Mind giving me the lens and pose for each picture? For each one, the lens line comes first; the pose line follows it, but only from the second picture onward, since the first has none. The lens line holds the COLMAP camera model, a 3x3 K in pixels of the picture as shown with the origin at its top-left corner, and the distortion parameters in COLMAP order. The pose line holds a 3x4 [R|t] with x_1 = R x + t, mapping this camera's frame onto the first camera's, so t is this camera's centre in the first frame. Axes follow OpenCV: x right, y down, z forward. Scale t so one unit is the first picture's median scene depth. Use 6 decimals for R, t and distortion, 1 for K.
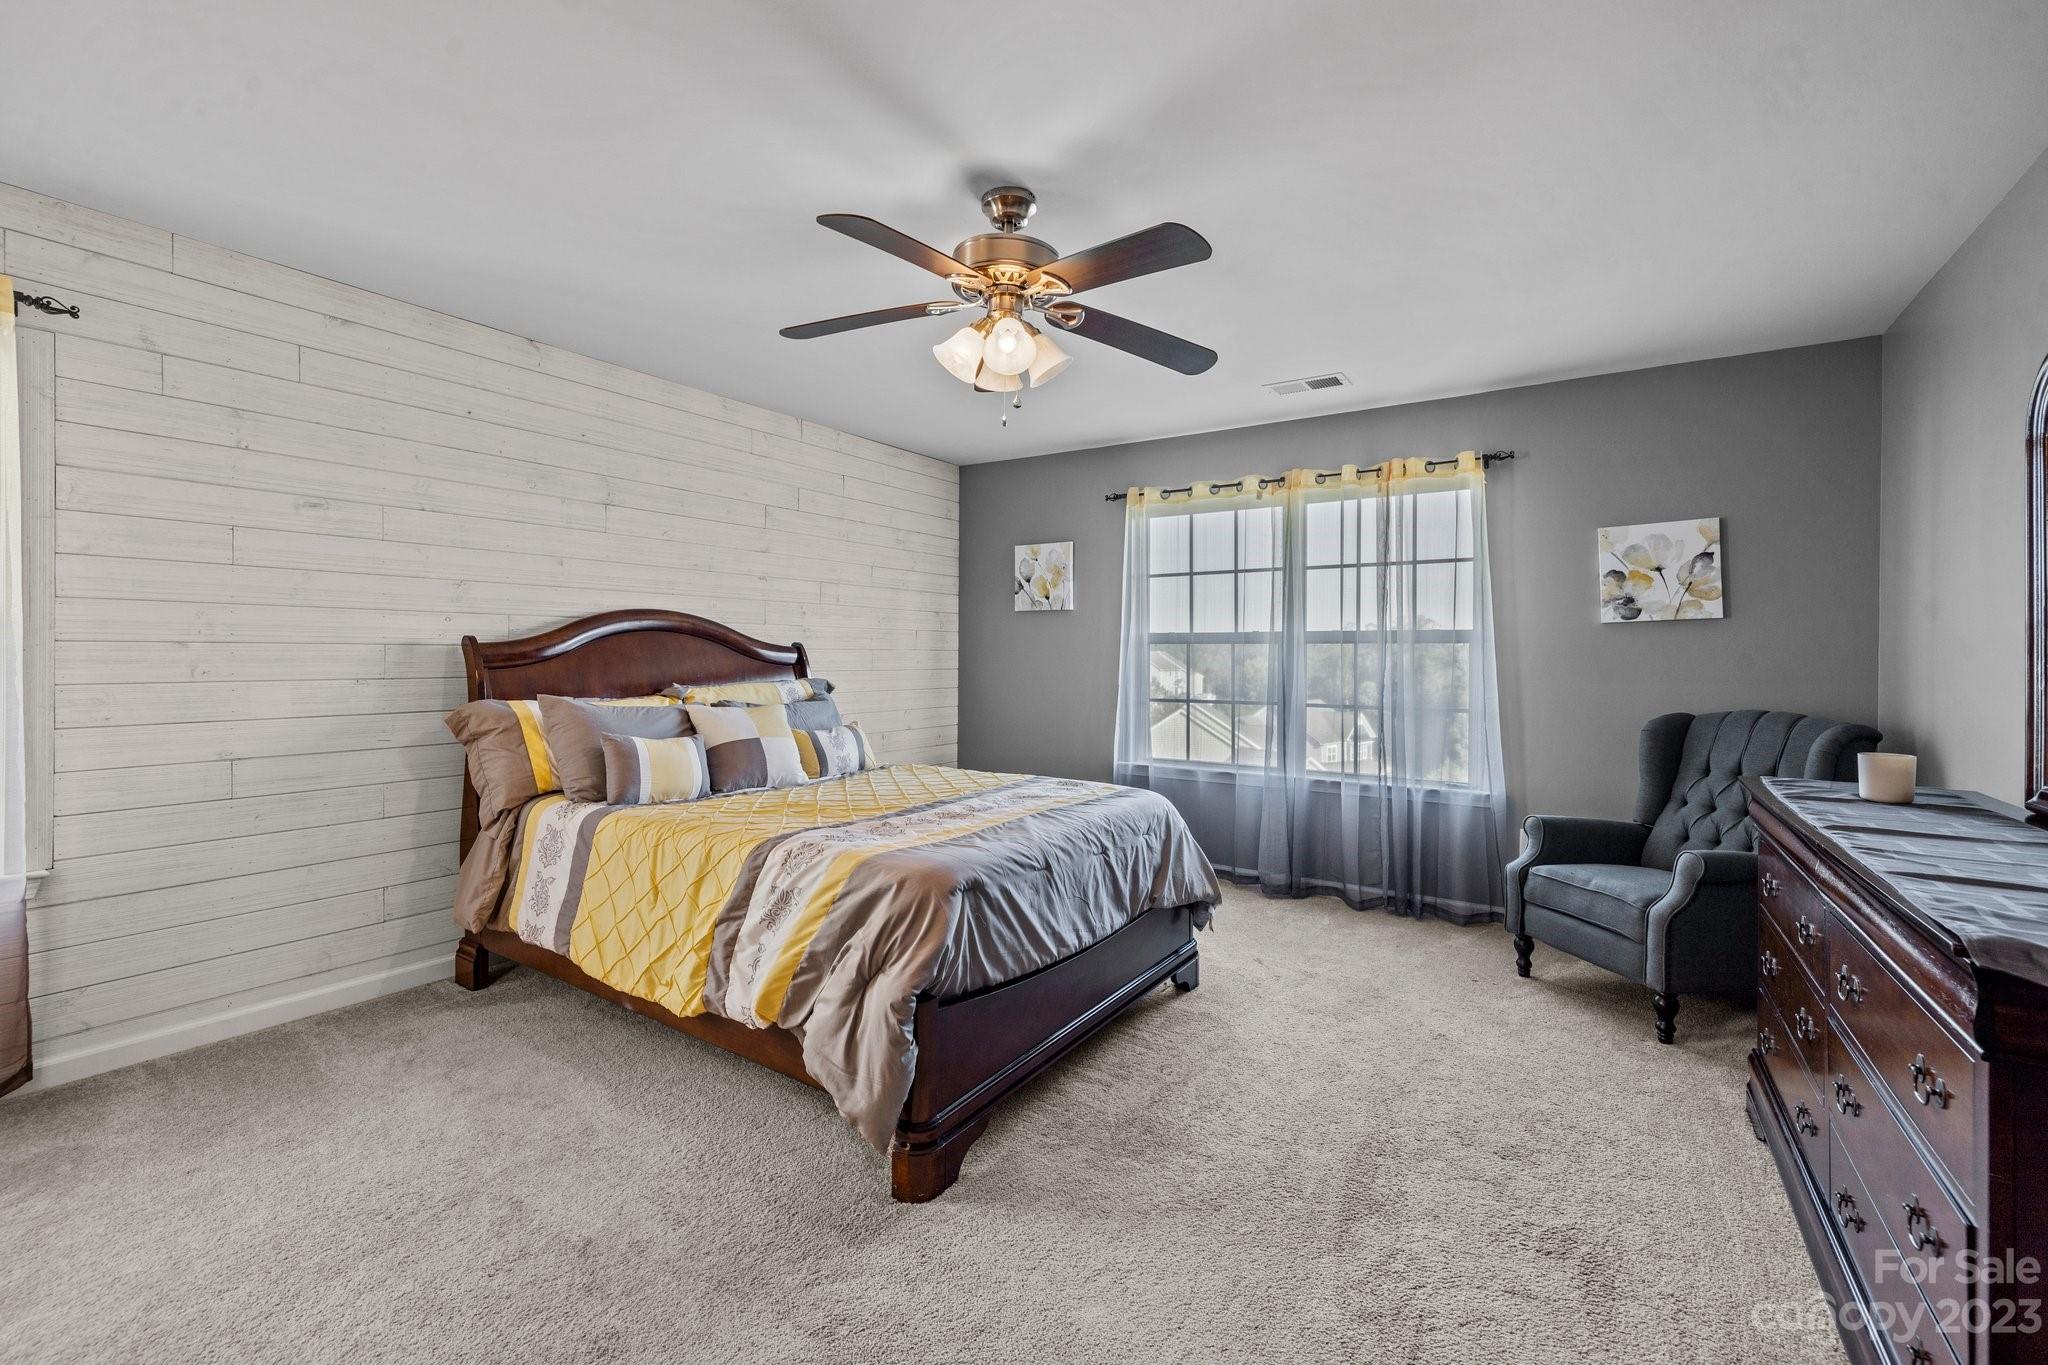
lens RADIAL K [[859.3, 0, 1025.4], [0, 859.3, 668.8], [0, 0, 1]] dist [-0.000828, -0.000136]
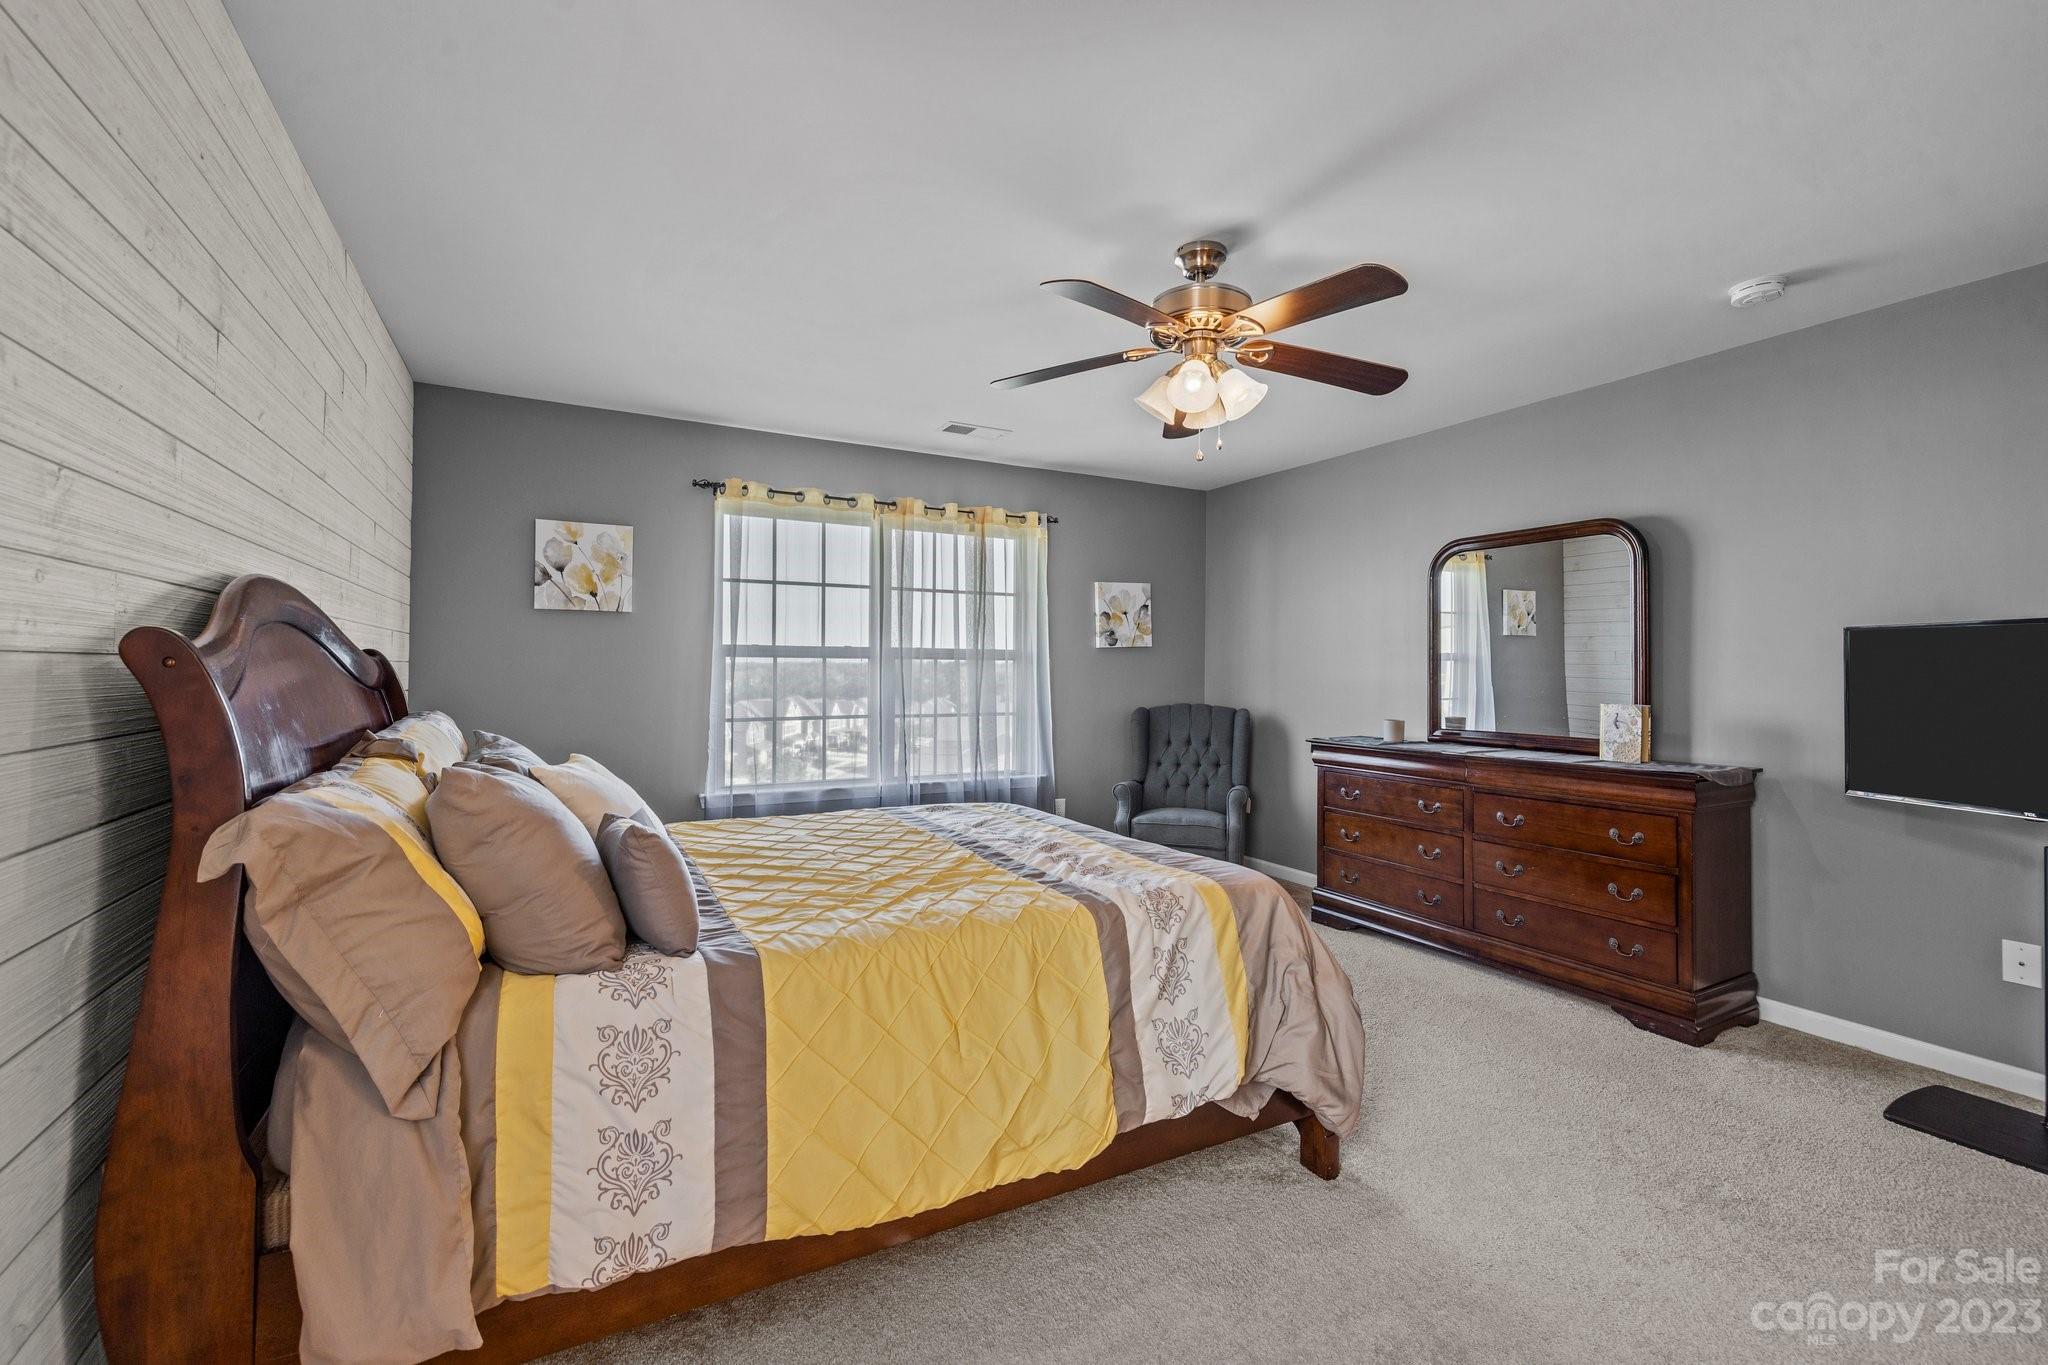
lens RADIAL K [[859.3, 0, 1021.4], [0, 859.3, 671.4], [0, 0, 1]] dist [-0.000828, -0.000136]
pose [[0.476543, -0.003182, 0.879145, -0.584572], [0.010463, 0.999943, -0.002052, -0.010432], [-0.879089, 0.010176, 0.476549, 0.375971]]
